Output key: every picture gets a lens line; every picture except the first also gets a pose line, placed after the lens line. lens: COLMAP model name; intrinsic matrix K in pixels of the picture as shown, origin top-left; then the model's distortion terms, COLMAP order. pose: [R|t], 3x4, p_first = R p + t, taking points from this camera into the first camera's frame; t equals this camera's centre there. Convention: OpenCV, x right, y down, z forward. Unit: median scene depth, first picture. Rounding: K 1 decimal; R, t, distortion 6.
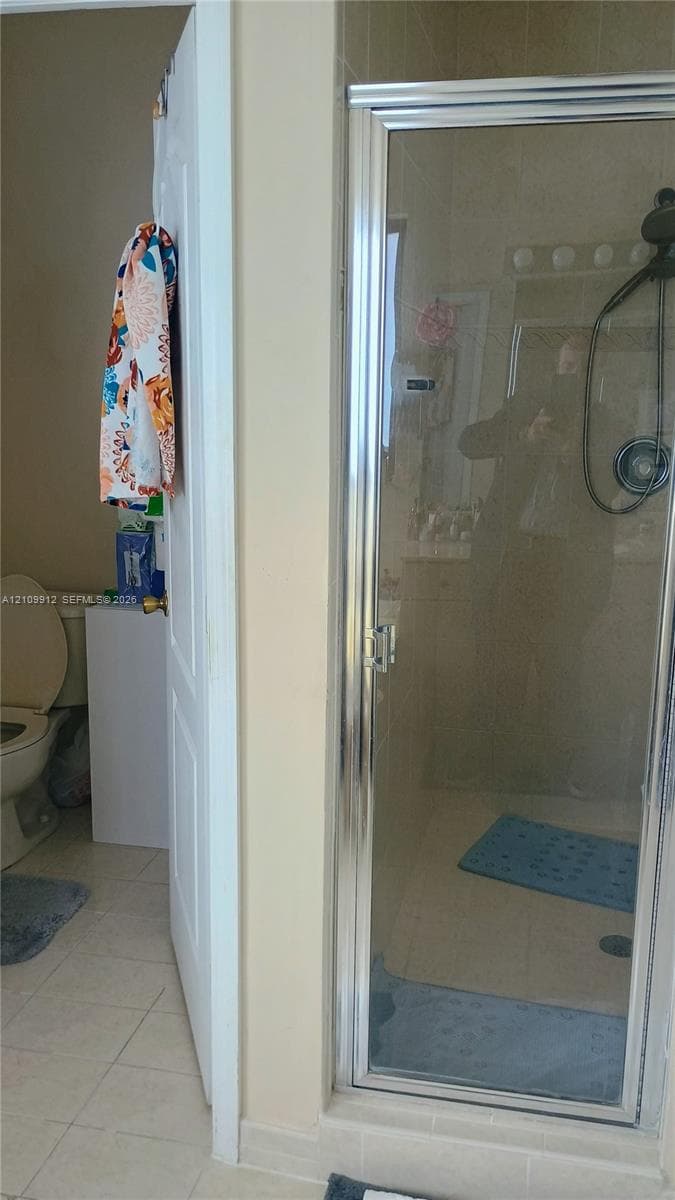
lens RADIAL K [[1019.3, 0, 333.9], [0, 1019.3, 616.7], [0, 0, 1]] dist [0.061243, -0.099309]
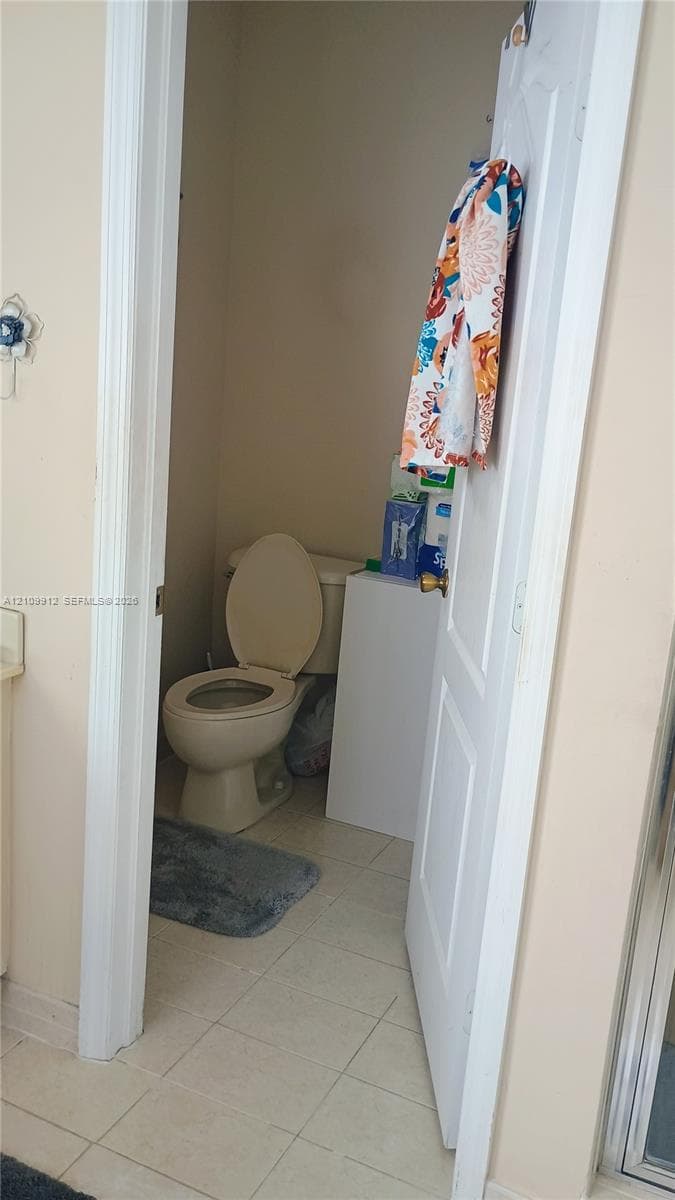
lens RADIAL K [[1045.1, 0, 337.5], [0, 1045.1, 600.0], [0, 0, 1]] dist [0.067020, -0.109927]
pose [[0.969362, 0.117082, -0.215940, -0.069343], [-0.115867, 0.993096, 0.018323, -0.005317], [0.216594, 0.007258, 0.976235, 0.077267]]
